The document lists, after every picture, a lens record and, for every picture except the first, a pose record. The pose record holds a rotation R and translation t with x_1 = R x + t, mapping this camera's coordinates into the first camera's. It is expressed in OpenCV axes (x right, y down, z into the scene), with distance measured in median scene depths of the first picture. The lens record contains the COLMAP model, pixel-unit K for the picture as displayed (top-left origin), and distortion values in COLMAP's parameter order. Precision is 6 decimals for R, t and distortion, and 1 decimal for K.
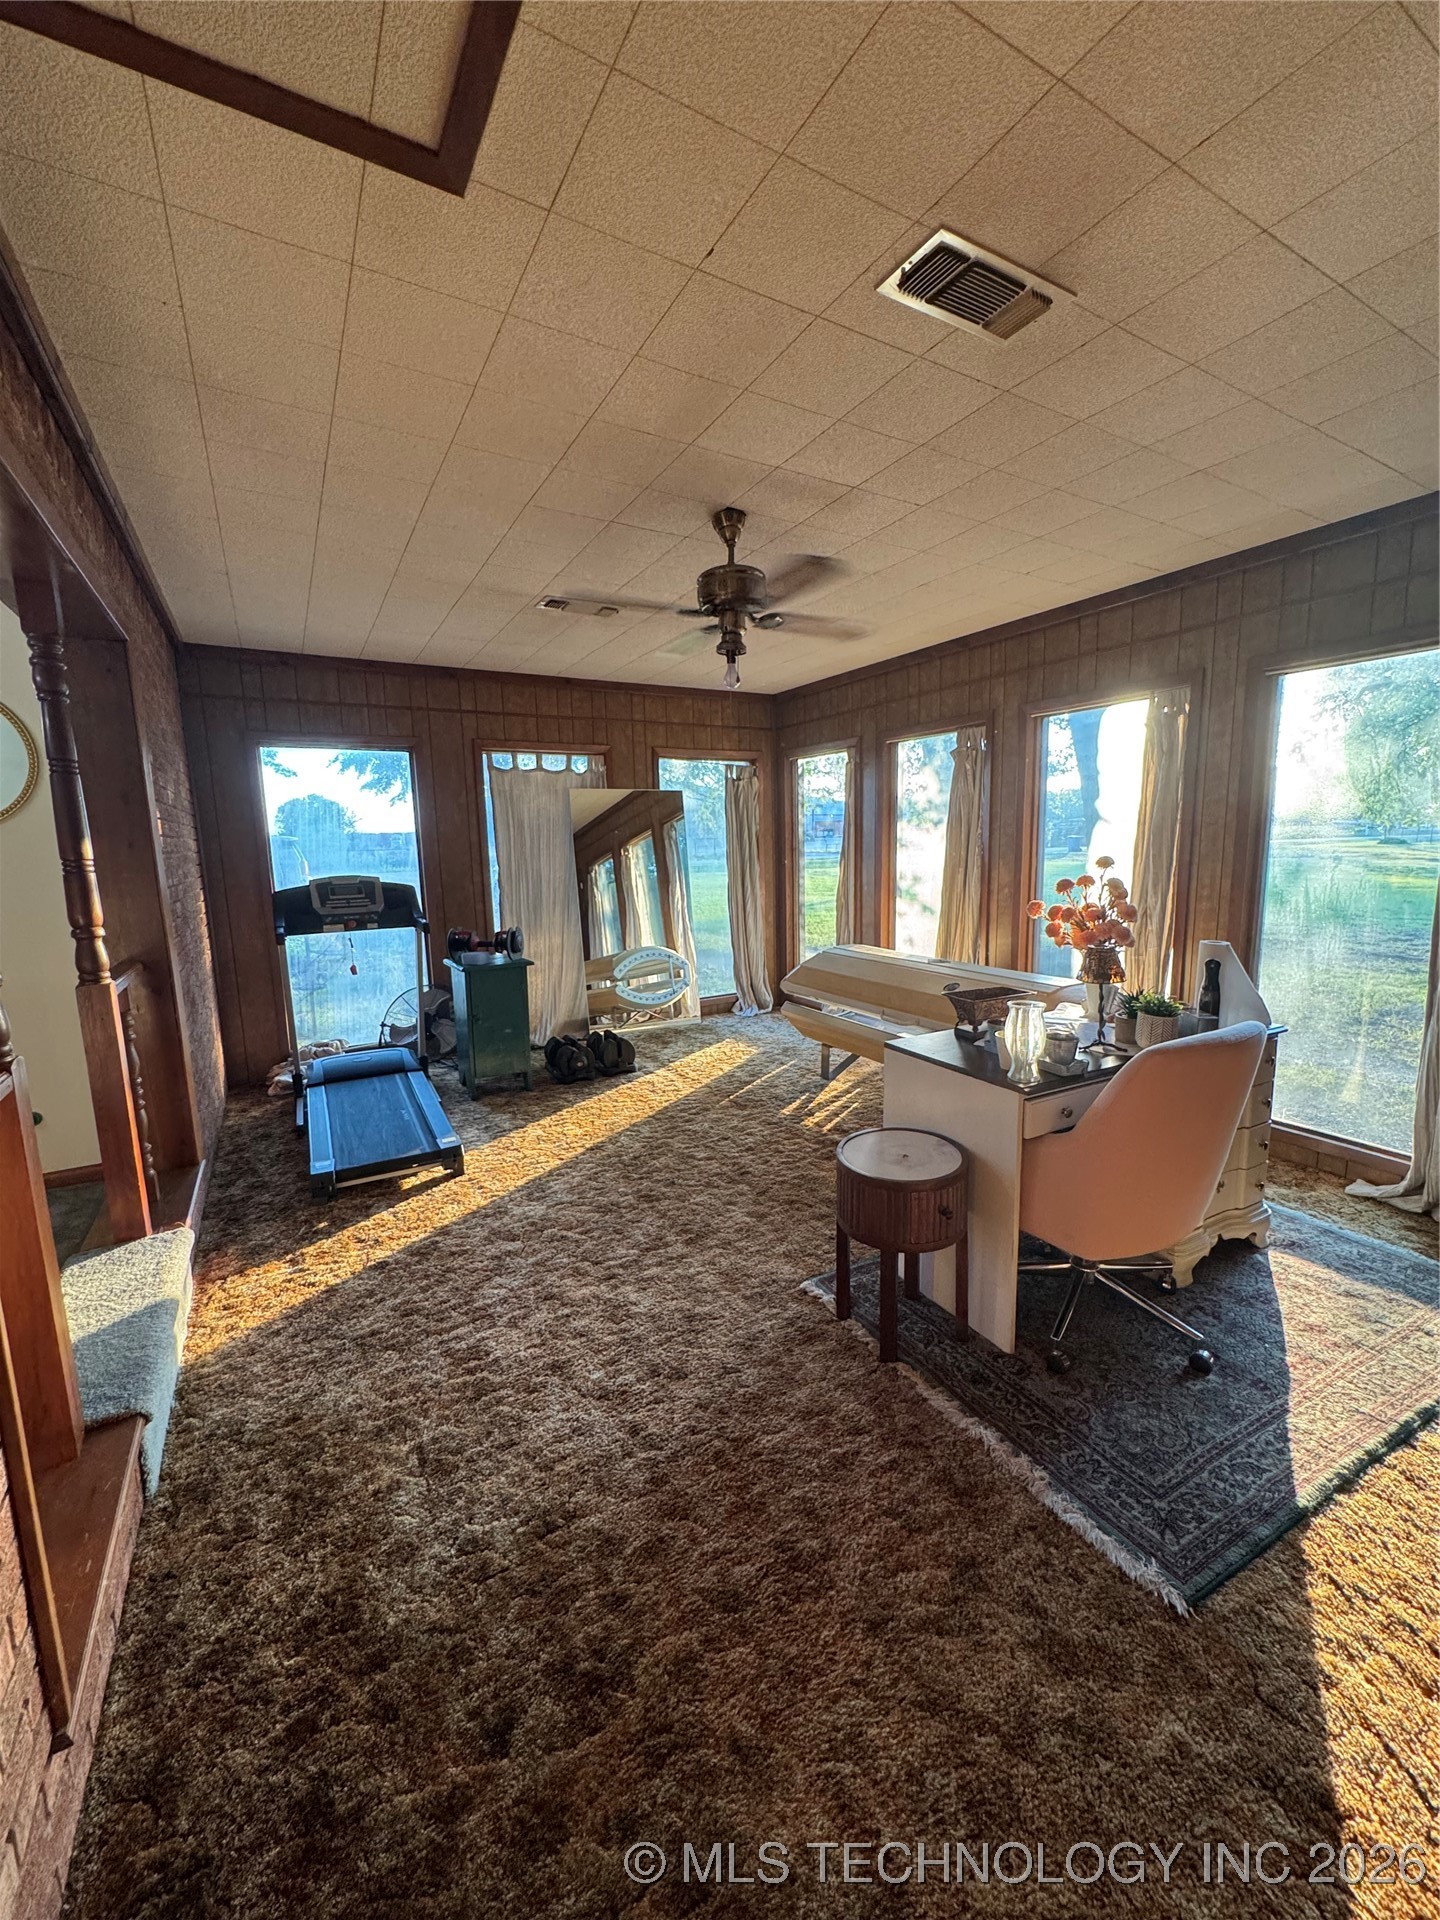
lens RADIAL K [[767.5, 0, 724.1], [0, 767.5, 957.9], [0, 0, 1]] dist [-0.006005, 0.001039]
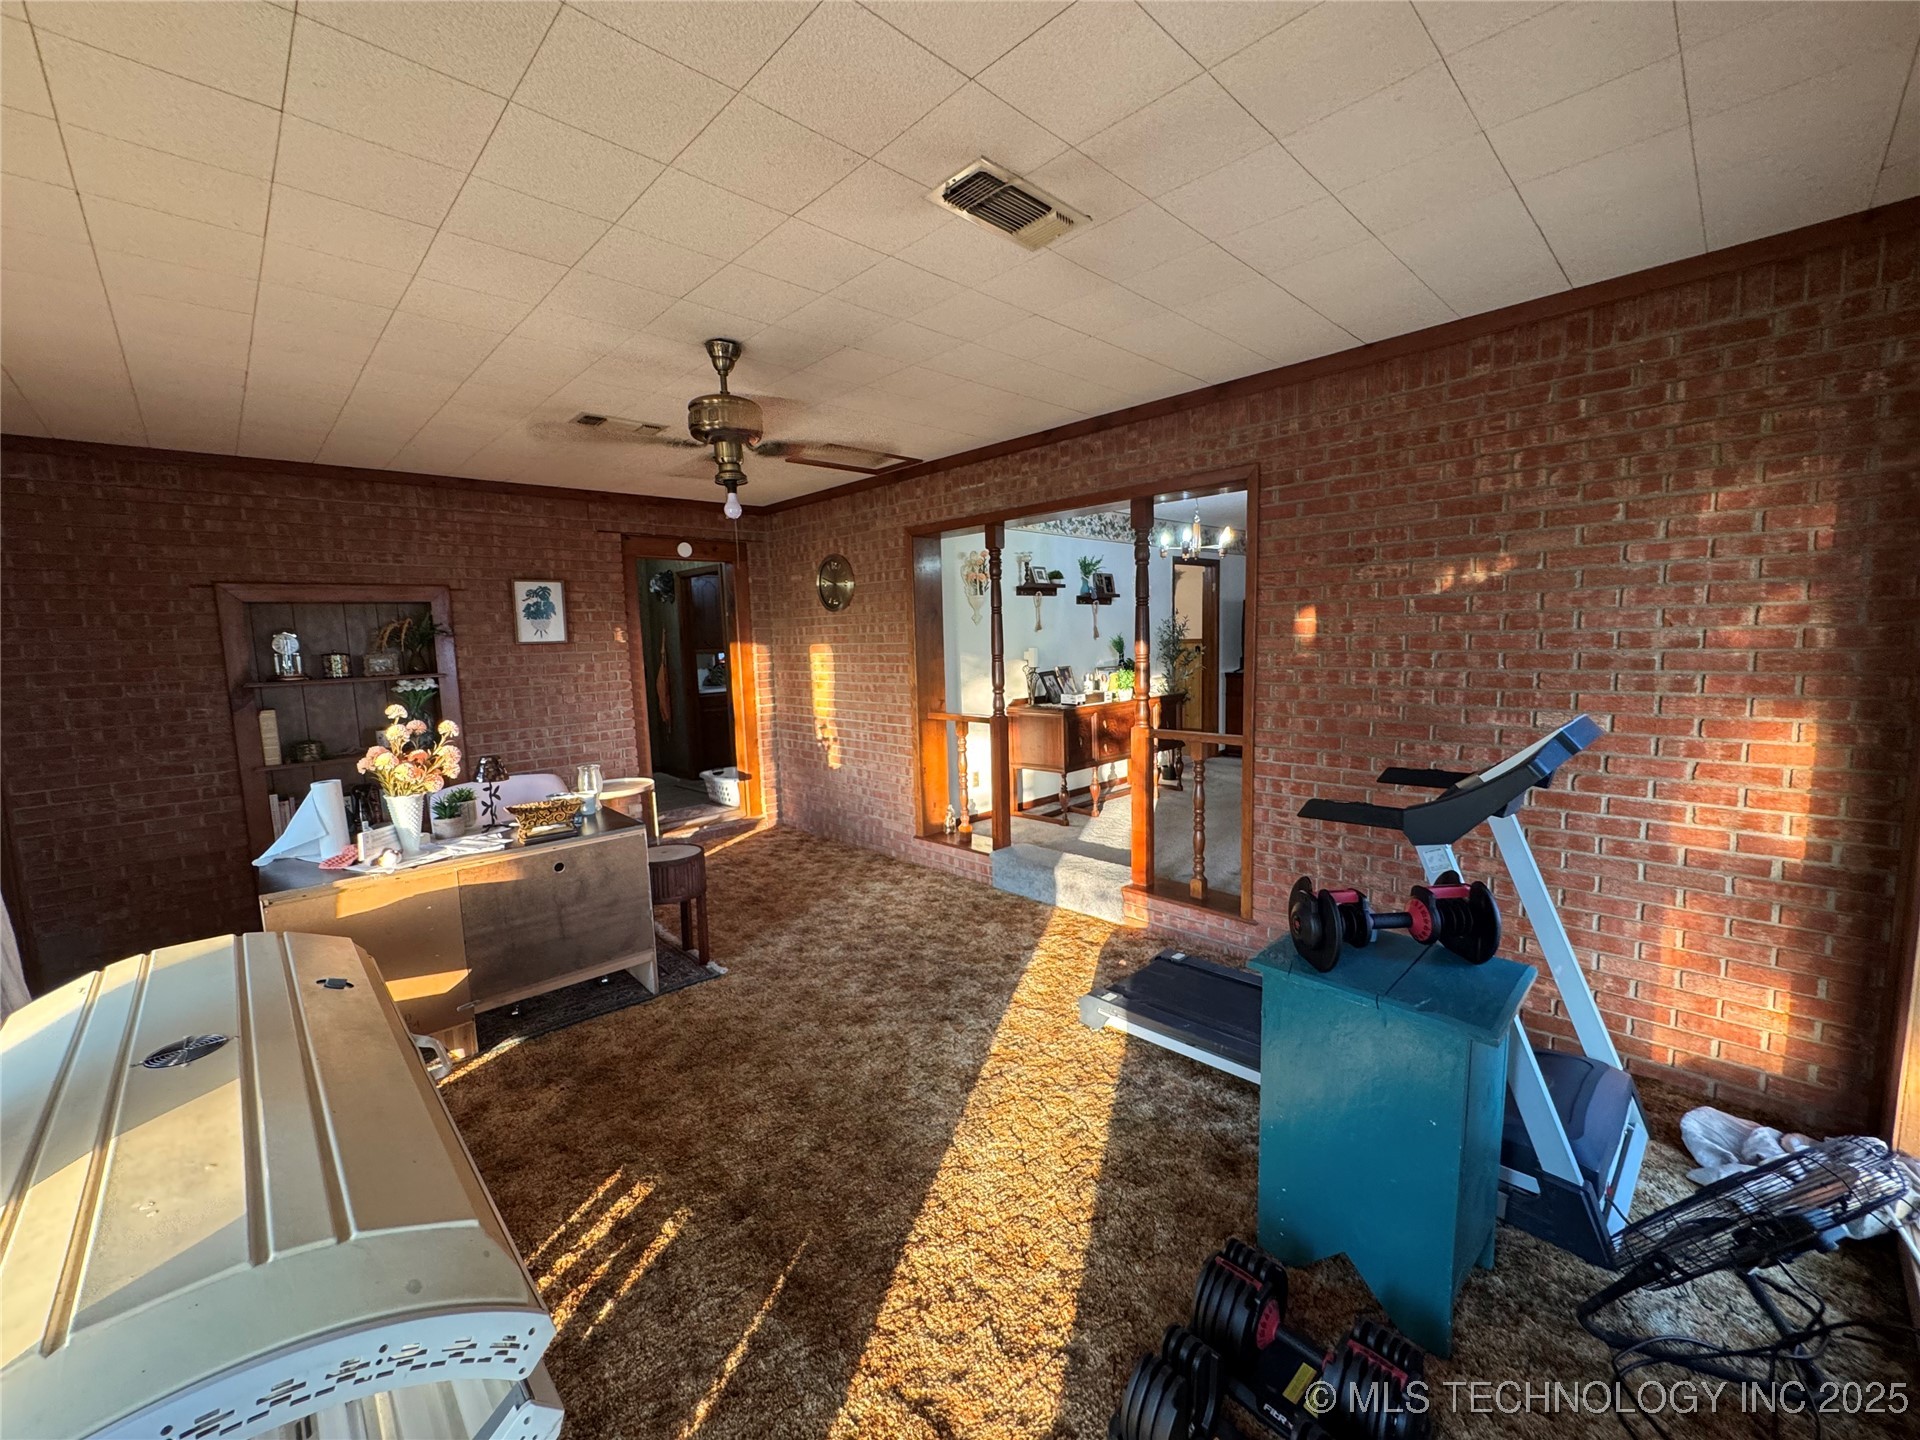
lens RADIAL K [[767.5, 0, 956.0], [0, 767.5, 719.3], [0, 0, 1]] dist [-0.006005, 0.001039]
pose [[-0.968663, 0.075501, -0.236626, -0.008892], [0.010282, 0.964053, 0.265510, -0.282565], [0.248166, 0.254757, -0.934619, 1.603414]]
